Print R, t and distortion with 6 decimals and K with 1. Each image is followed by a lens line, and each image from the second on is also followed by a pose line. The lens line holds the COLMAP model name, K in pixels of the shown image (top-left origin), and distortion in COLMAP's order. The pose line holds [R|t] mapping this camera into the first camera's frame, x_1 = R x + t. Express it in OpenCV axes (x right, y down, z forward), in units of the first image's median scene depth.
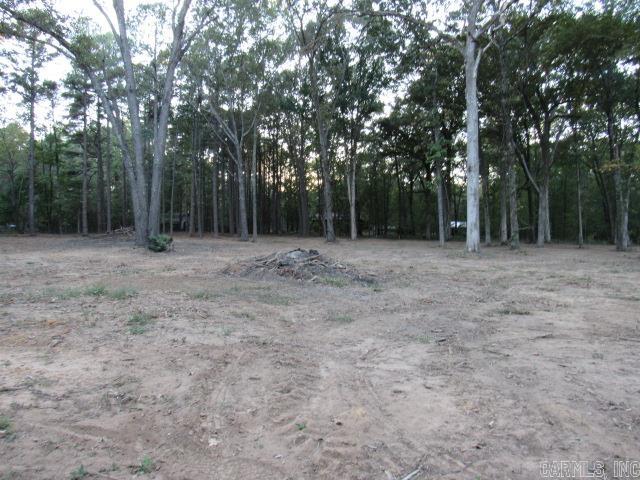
lens RADIAL K [[459.7, 0, 319.8], [0, 459.7, 240.3], [0, 0, 1]] dist [-0.027440, 0.009497]
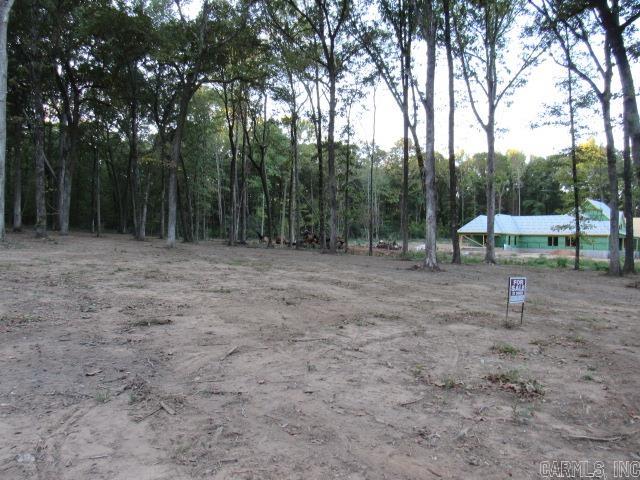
lens RADIAL K [[459.7, 0, 319.0], [0, 459.7, 238.0], [0, 0, 1]] dist [-0.027440, 0.009497]
pose [[0.537782, 0.017461, 0.842903, -0.014321], [-0.036731, 0.999321, 0.002733, -0.000437], [-0.842284, -0.032430, 0.538058, 0.050044]]
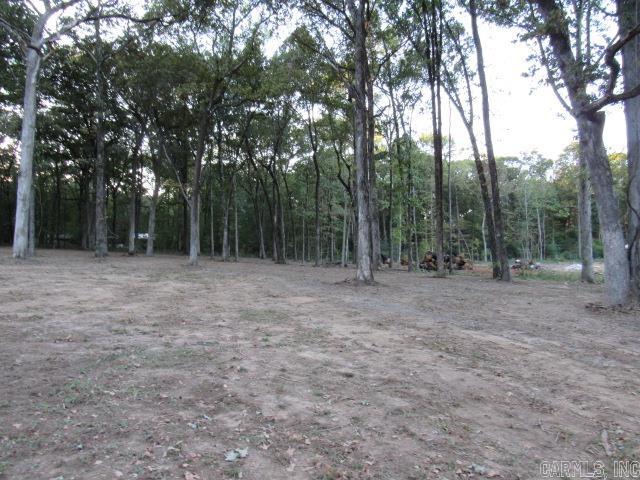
lens RADIAL K [[459.7, 0, 315.6], [0, 459.7, 239.6], [0, 0, 1]] dist [-0.027440, 0.009497]
pose [[0.833973, 0.036334, 0.550608, 0.163460], [-0.019187, 0.999136, -0.036869, 0.004982], [-0.551472, 0.020183, 0.833949, -0.083311]]
